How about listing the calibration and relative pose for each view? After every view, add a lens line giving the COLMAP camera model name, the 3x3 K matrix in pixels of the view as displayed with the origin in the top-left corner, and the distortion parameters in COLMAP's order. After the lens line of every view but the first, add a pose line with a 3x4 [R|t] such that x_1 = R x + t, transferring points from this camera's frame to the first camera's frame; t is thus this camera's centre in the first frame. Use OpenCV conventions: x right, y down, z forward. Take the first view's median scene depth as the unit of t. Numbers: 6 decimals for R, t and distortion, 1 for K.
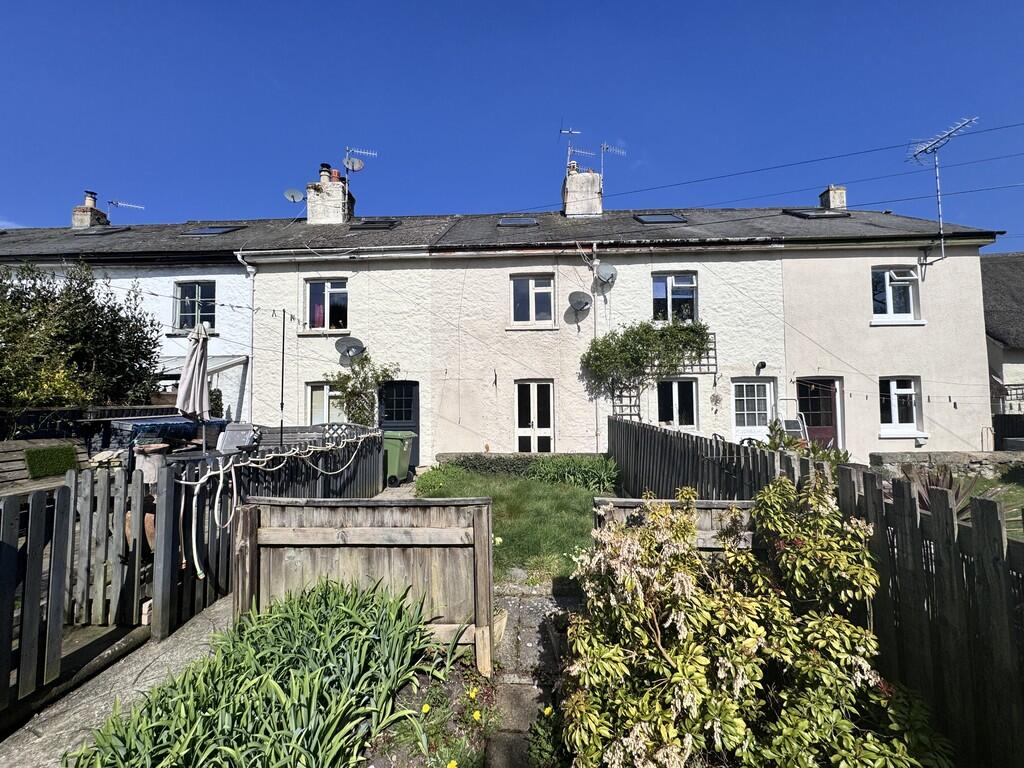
lens RADIAL K [[408.0, 0, 510.7], [0, 408.0, 384.5], [0, 0, 1]] dist [-0.004063, 0.000333]
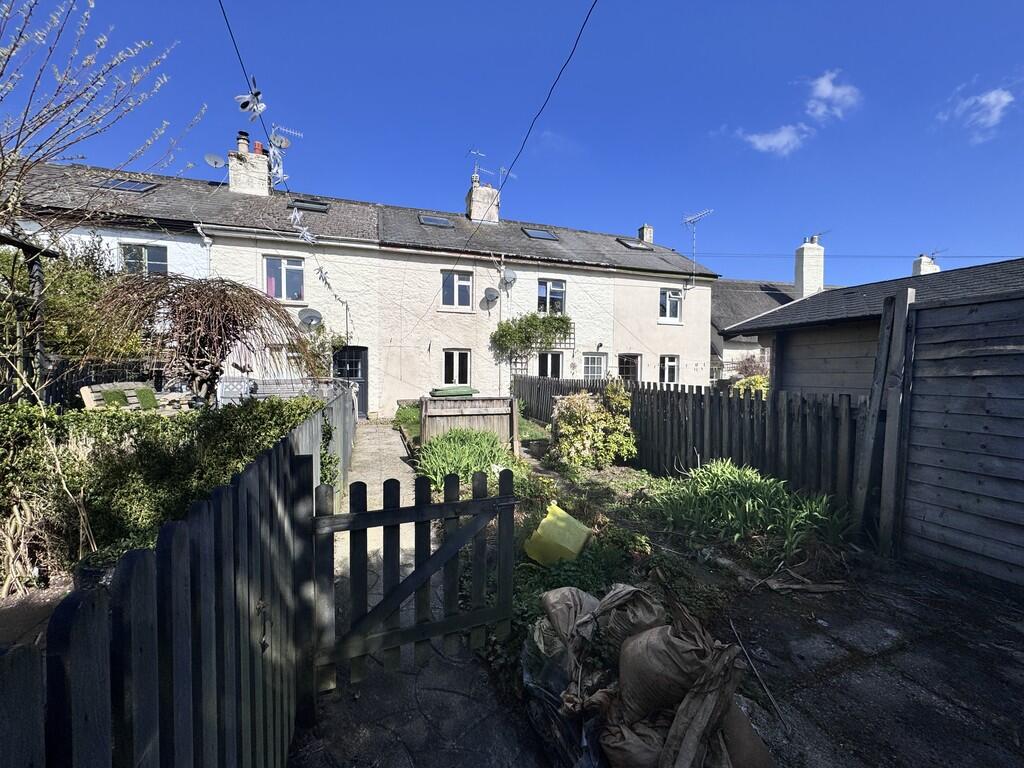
lens RADIAL K [[408.0, 0, 509.8], [0, 408.0, 385.6], [0, 0, 1]] dist [-0.004063, 0.000333]
pose [[0.938848, 0.004904, 0.344298, -0.259548], [-0.032233, 0.996760, 0.073696, 0.004794], [-0.342821, -0.080287, 0.935963, -0.378356]]
